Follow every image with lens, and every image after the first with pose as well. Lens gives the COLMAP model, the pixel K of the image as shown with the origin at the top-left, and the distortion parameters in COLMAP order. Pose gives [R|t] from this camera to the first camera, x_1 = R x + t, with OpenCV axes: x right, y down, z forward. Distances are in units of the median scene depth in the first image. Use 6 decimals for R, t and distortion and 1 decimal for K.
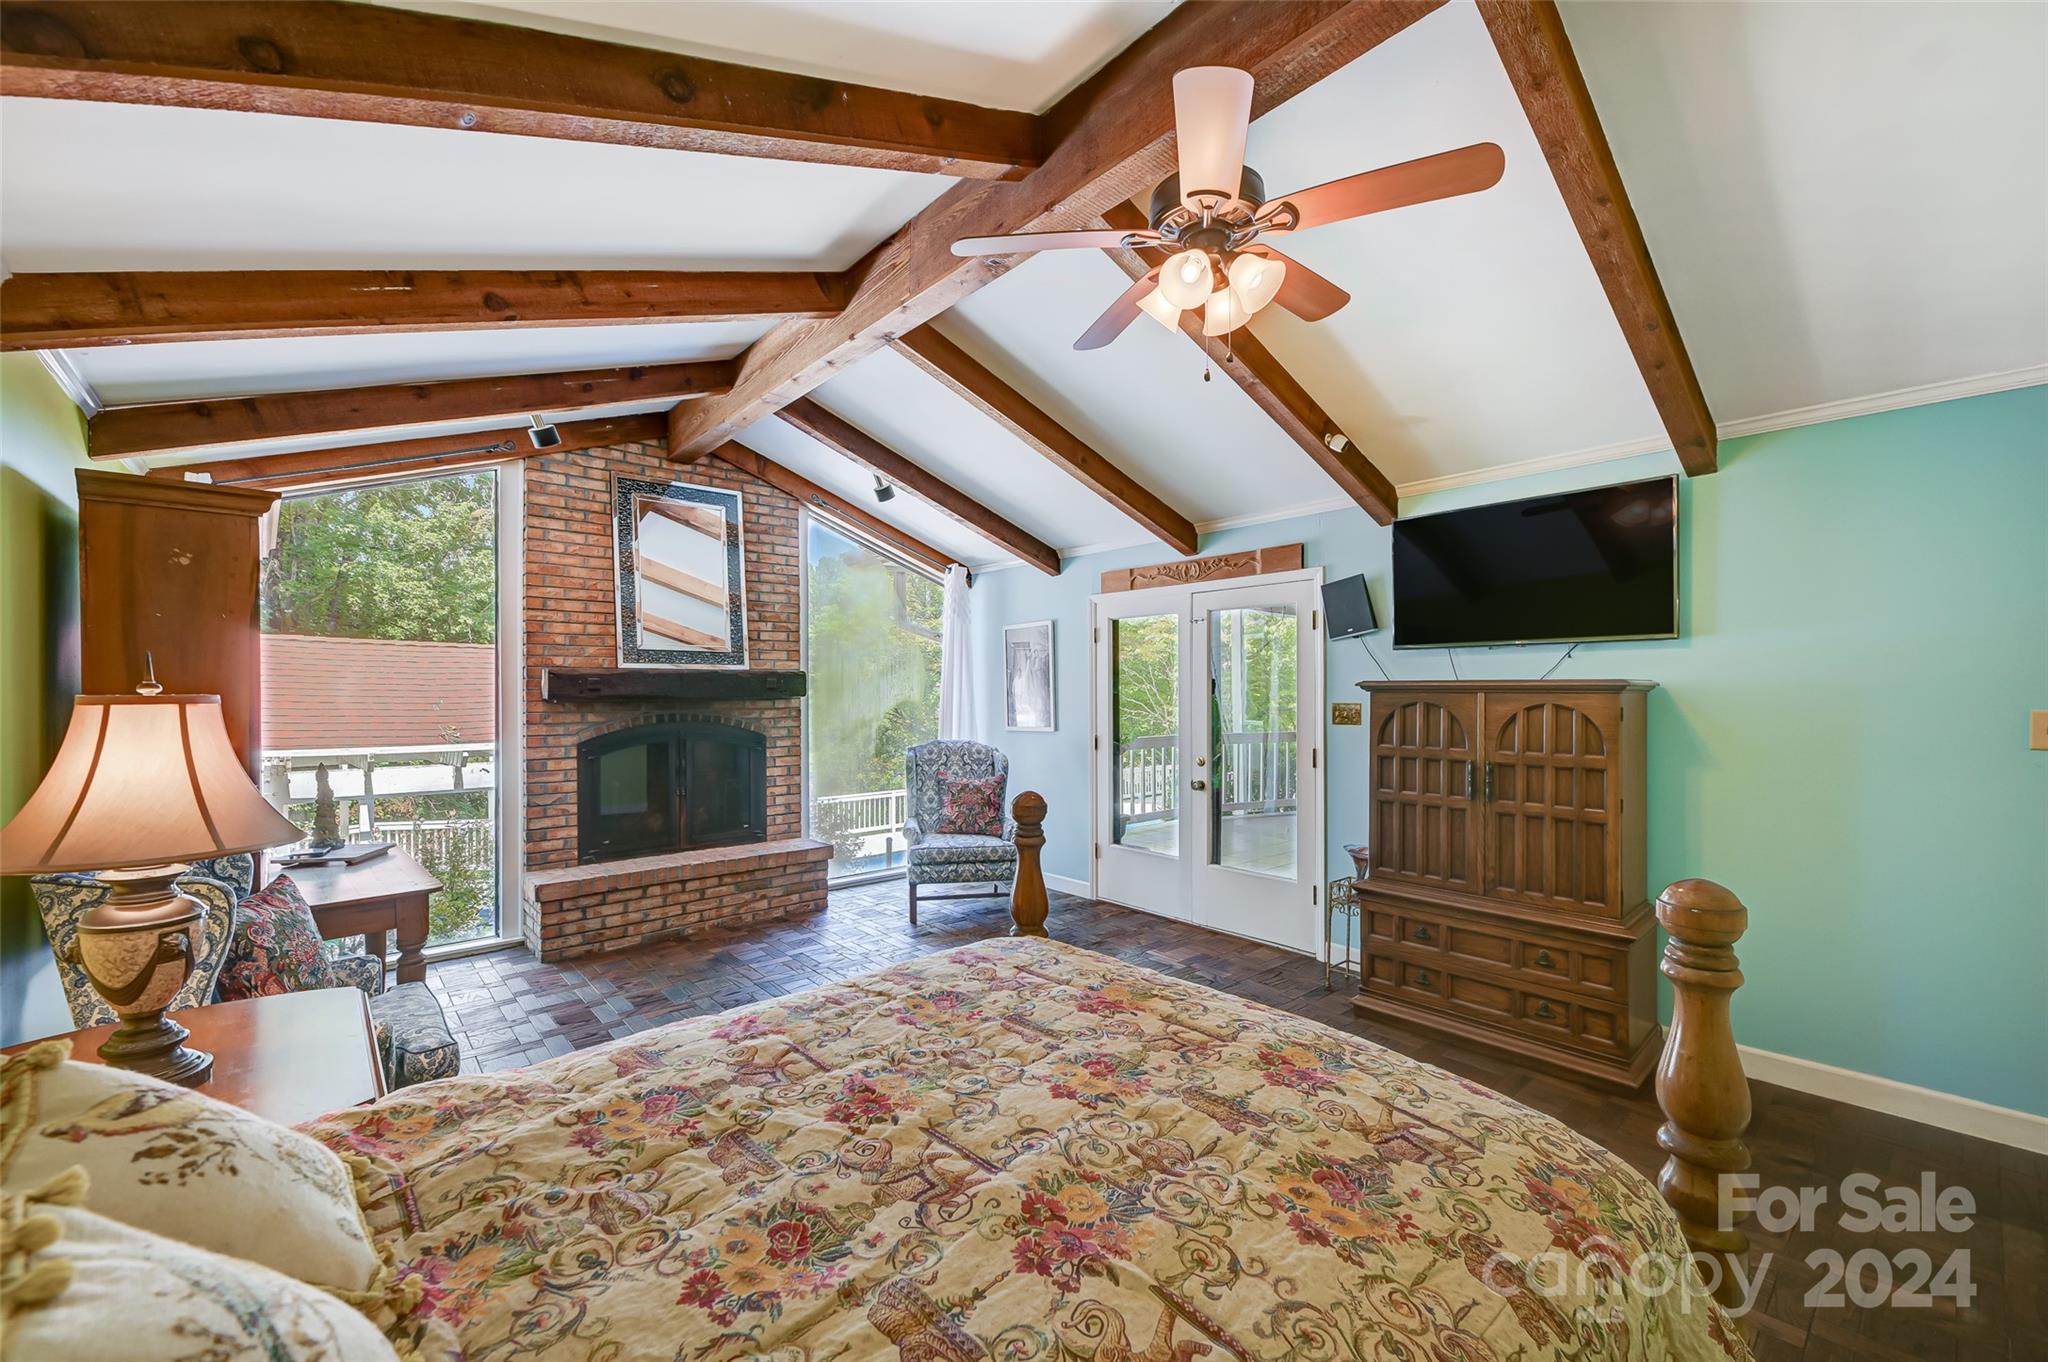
lens RADIAL K [[816.5, 0, 1025.6], [0, 816.5, 687.8], [0, 0, 1]] dist [0.000135, 0.000007]
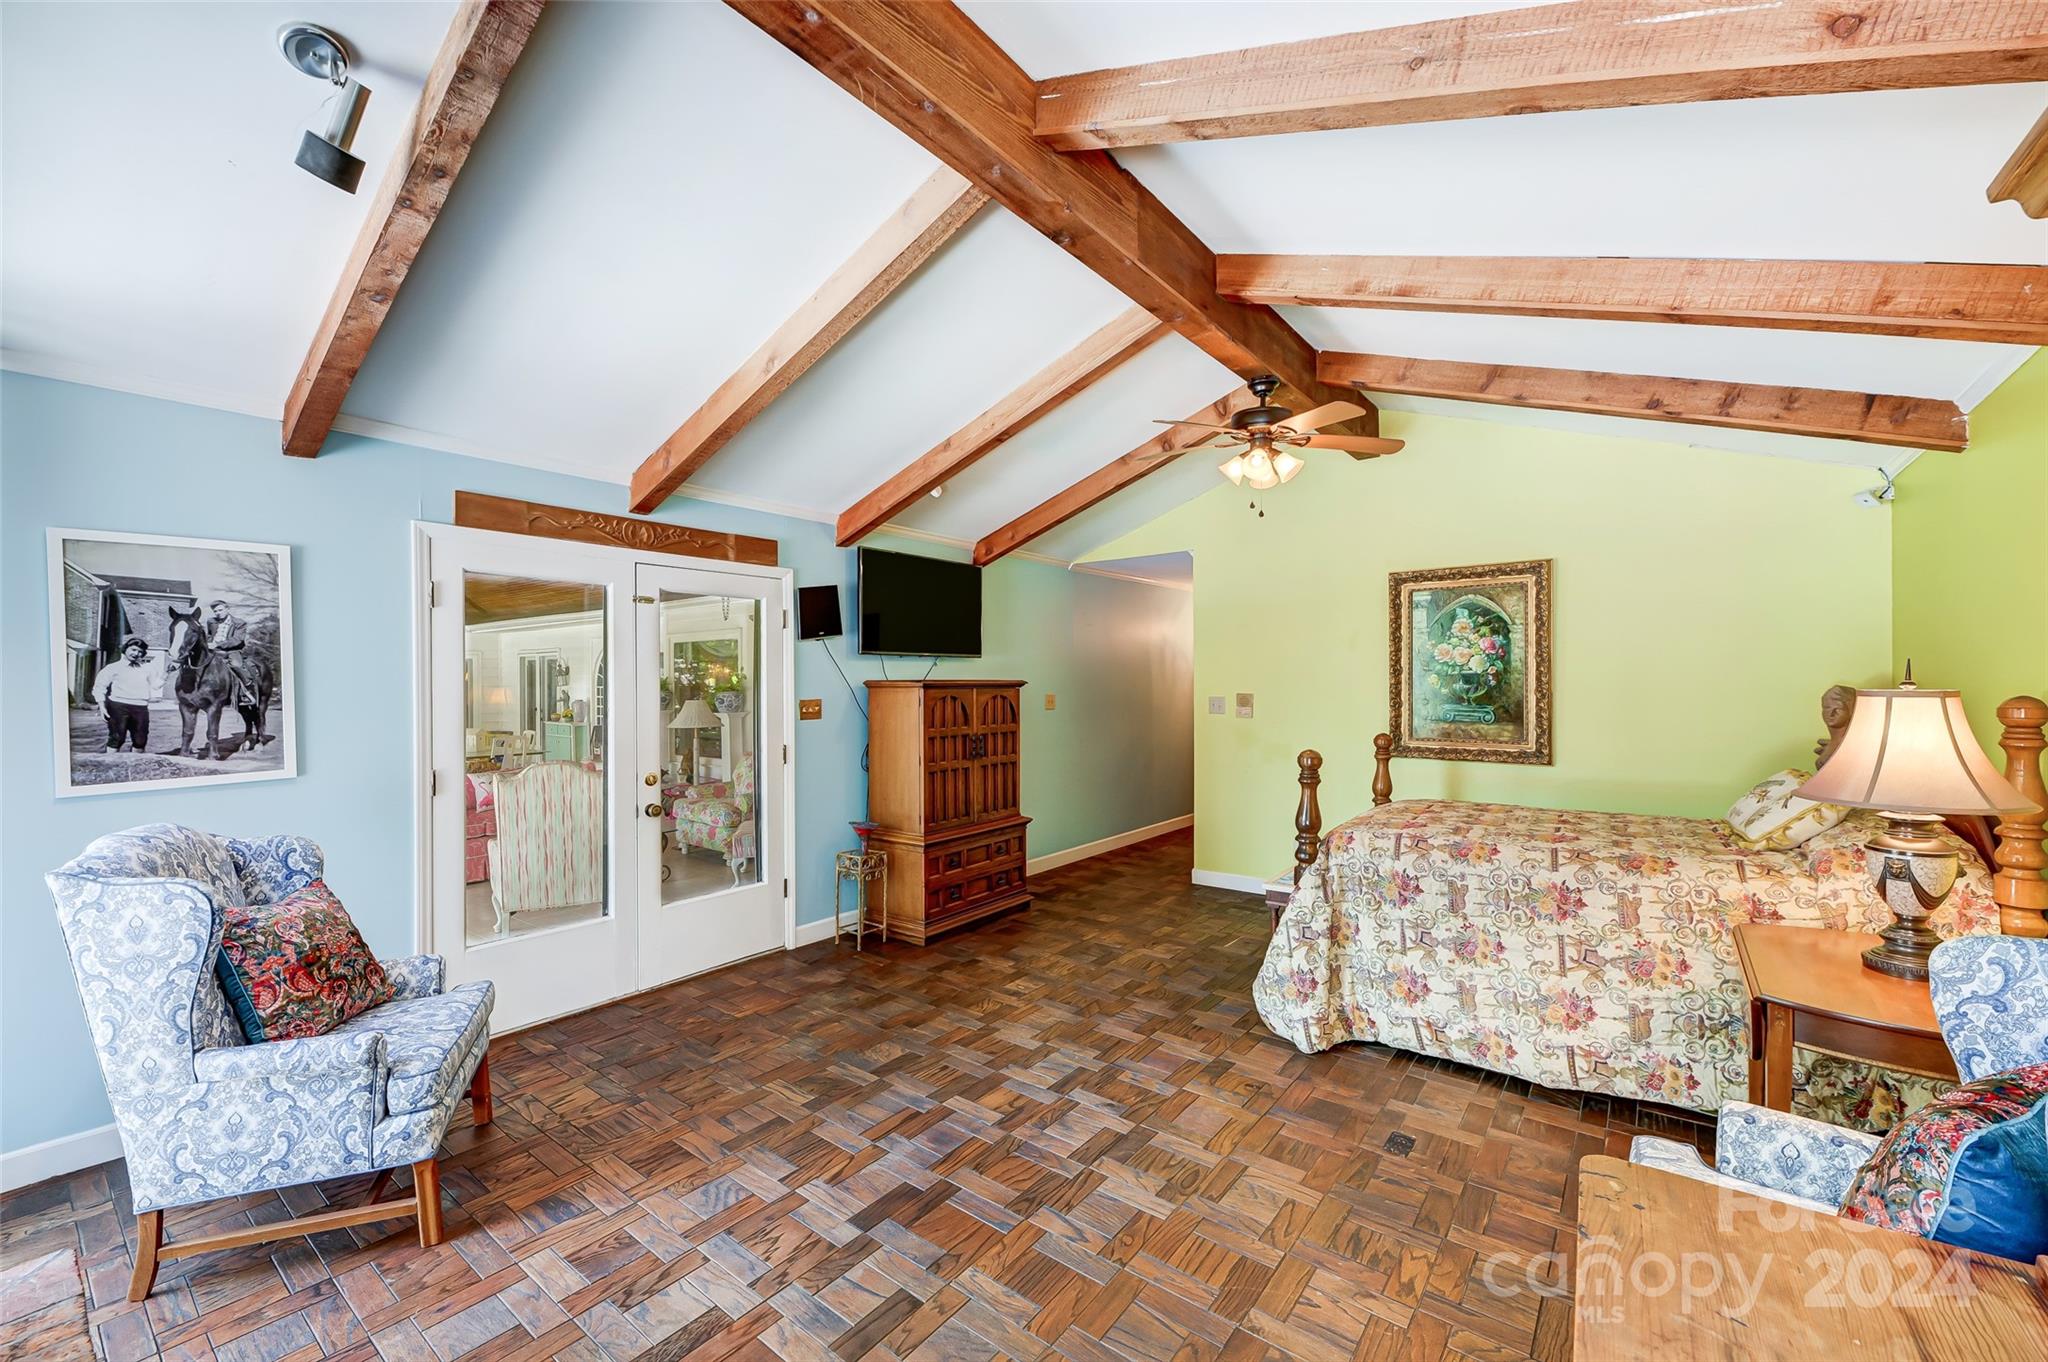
lens RADIAL K [[816.5, 0, 1024.5], [0, 816.5, 687.7], [0, 0, 1]] dist [0.000135, 0.000007]
pose [[-0.190760, 0.000436, 0.981637, -0.734144], [0.001113, 0.999999, -0.000228, 0.003365], [-0.981636, 0.001049, -0.190761, 0.929890]]
